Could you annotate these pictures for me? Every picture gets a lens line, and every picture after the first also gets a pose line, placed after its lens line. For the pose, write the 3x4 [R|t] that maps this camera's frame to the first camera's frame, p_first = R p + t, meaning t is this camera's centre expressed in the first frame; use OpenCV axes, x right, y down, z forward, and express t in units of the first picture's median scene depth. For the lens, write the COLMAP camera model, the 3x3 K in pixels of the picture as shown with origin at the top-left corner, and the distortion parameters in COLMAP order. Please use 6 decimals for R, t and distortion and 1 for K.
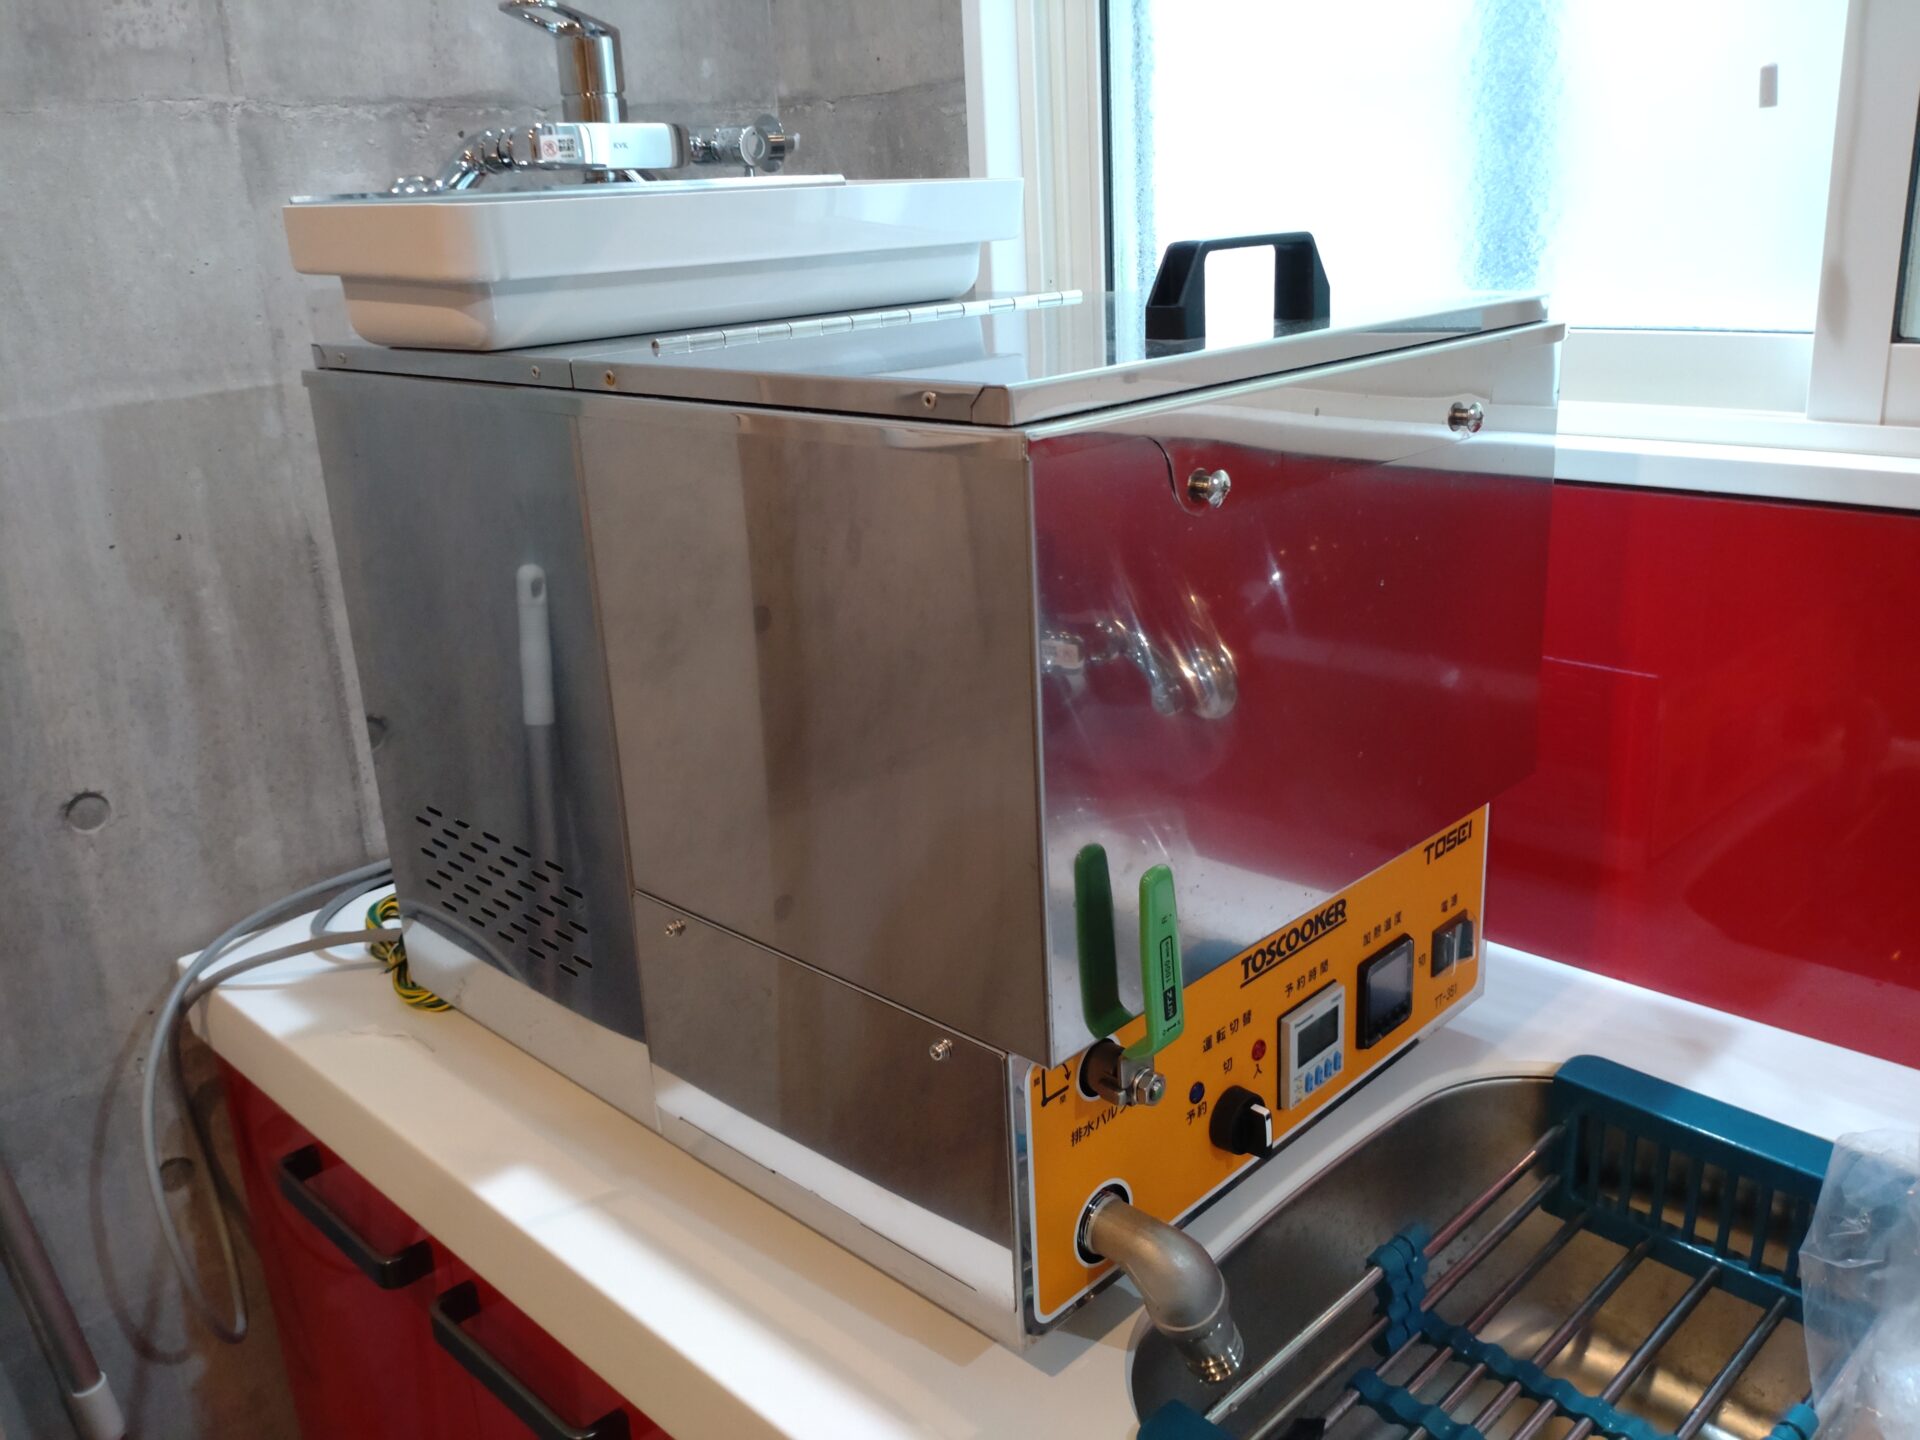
lens RADIAL K [[1563.8, 0, 967.1], [0, 1563.8, 710.5], [0, 0, 1]] dist [0.077859, -0.162169]
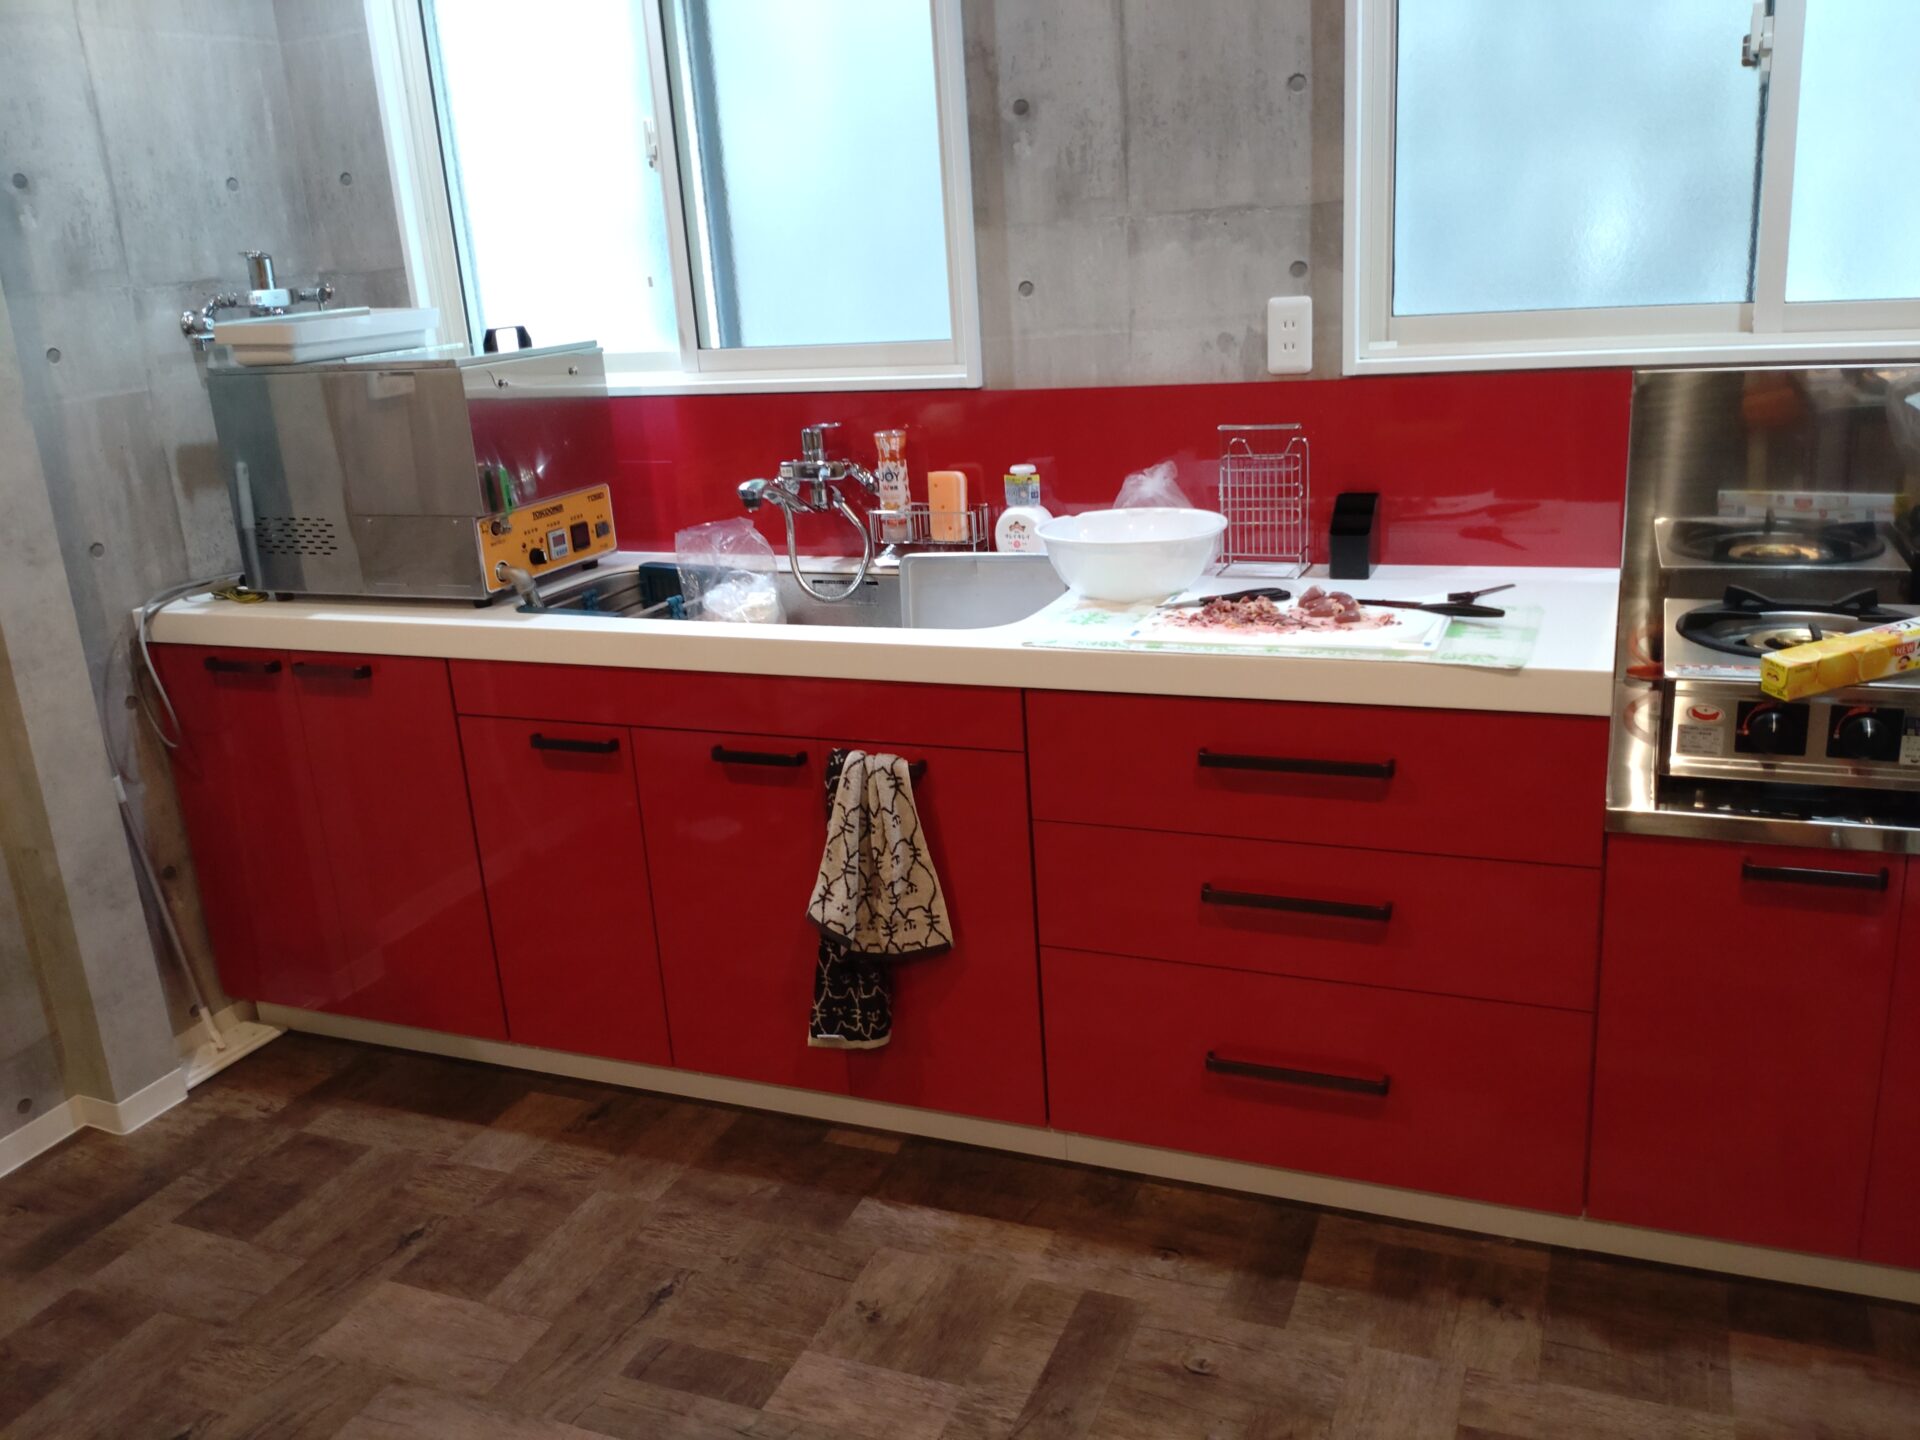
lens RADIAL K [[1563.8, 0, 967.1], [0, 1563.8, 710.5], [0, 0, 1]] dist [0.077859, -0.162169]
pose [[0.924006, -0.118163, 0.363661, -0.199421], [0.133788, 0.990847, -0.017984, 0.567838], [-0.358208, 0.065270, 0.931358, -1.958070]]
